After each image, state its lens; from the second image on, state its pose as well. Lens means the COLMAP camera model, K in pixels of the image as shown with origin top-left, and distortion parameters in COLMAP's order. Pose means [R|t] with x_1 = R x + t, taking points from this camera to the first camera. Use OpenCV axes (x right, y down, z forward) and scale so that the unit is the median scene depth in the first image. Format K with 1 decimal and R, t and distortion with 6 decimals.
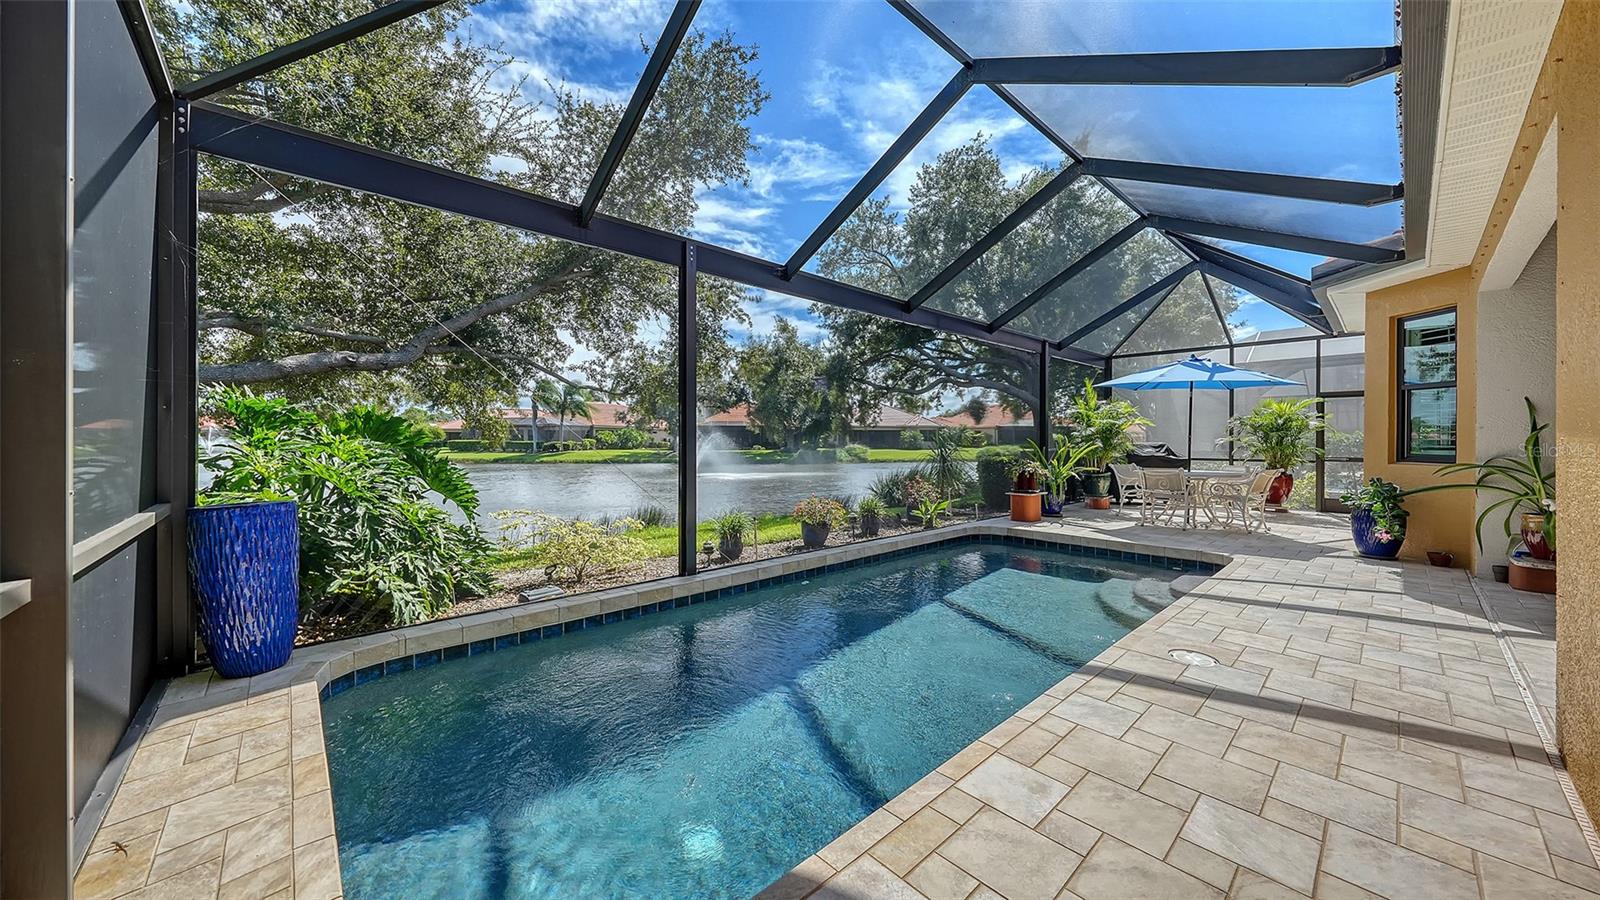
lens RADIAL K [[560.8, 0, 805.2], [0, 560.8, 432.5], [0, 0, 1]] dist [-0.005139, -0.000150]
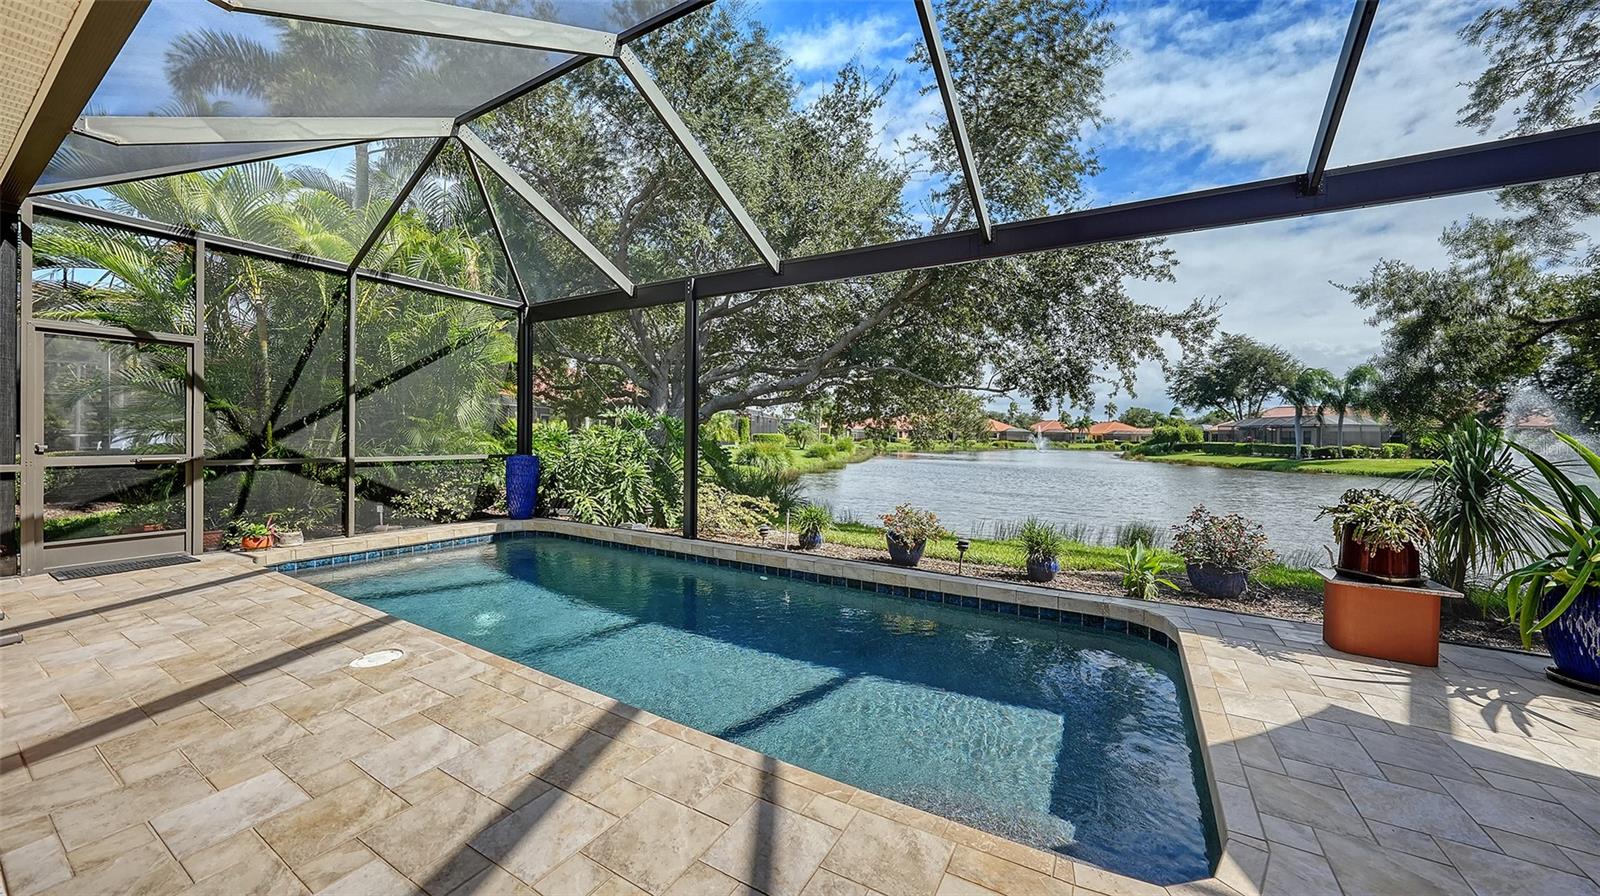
lens RADIAL K [[560.8, 0, 804.5], [0, 560.8, 432.0], [0, 0, 1]] dist [-0.005139, -0.000150]
pose [[0.283020, -0.006954, -0.959089, 0.637371], [0.001802, 0.999976, -0.006719, 0.008011], [0.959112, 0.000174, 0.283025, 0.500034]]
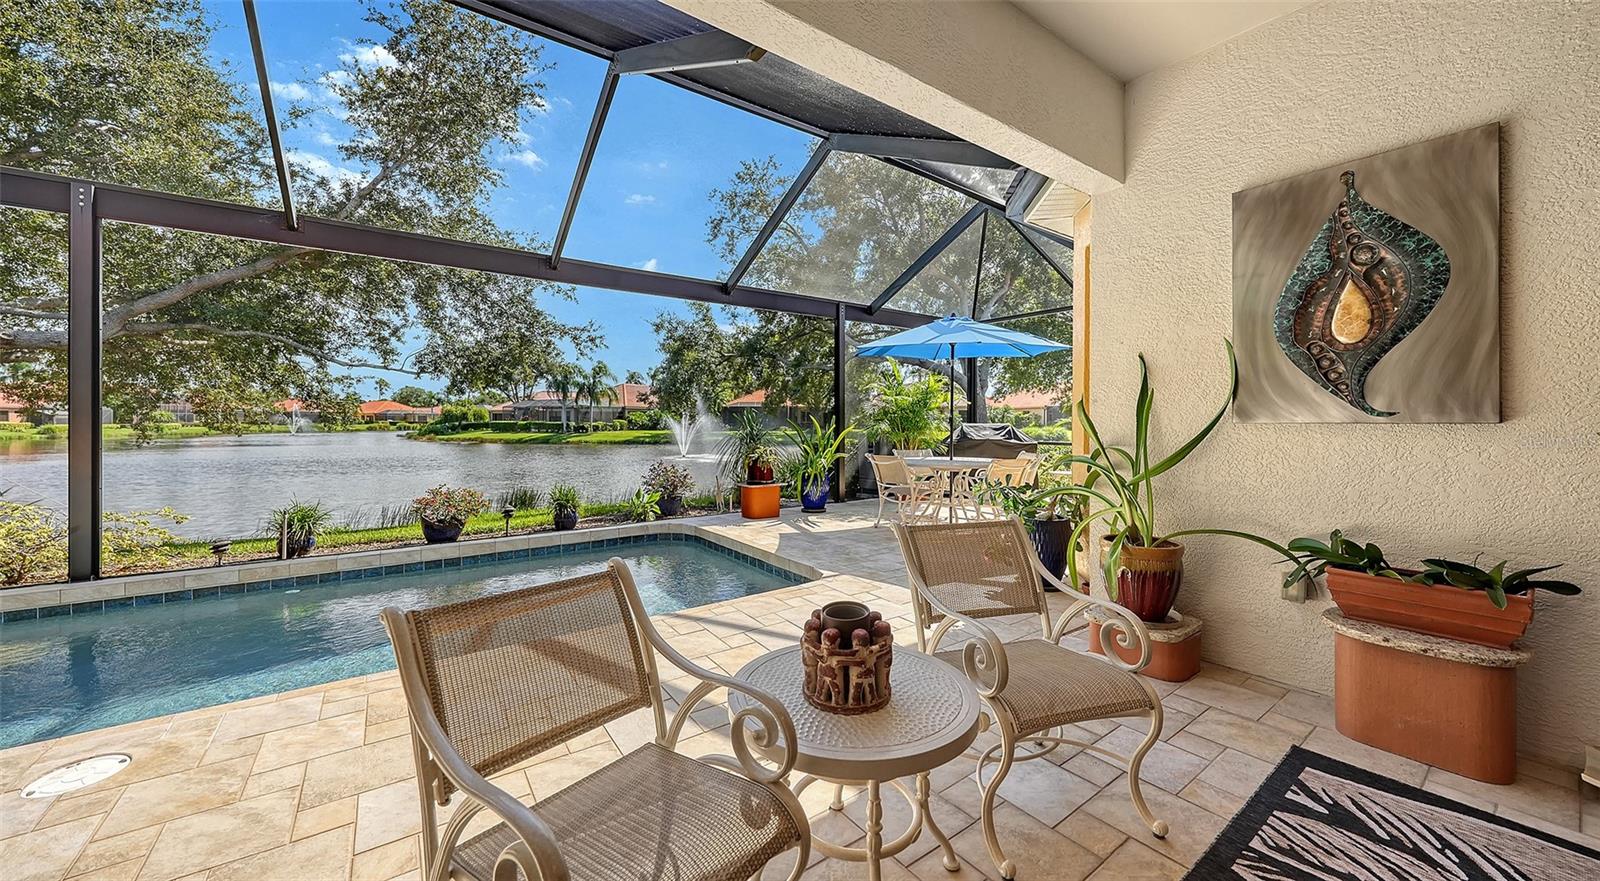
lens RADIAL K [[560.8, 0, 791.7], [0, 560.8, 422.2], [0, 0, 1]] dist [-0.005139, -0.000150]
pose [[0.991599, -0.000694, -0.129347, 0.520961], [0.002761, 0.999871, 0.015806, -0.000711], [0.129319, -0.016031, 0.991473, 0.082431]]
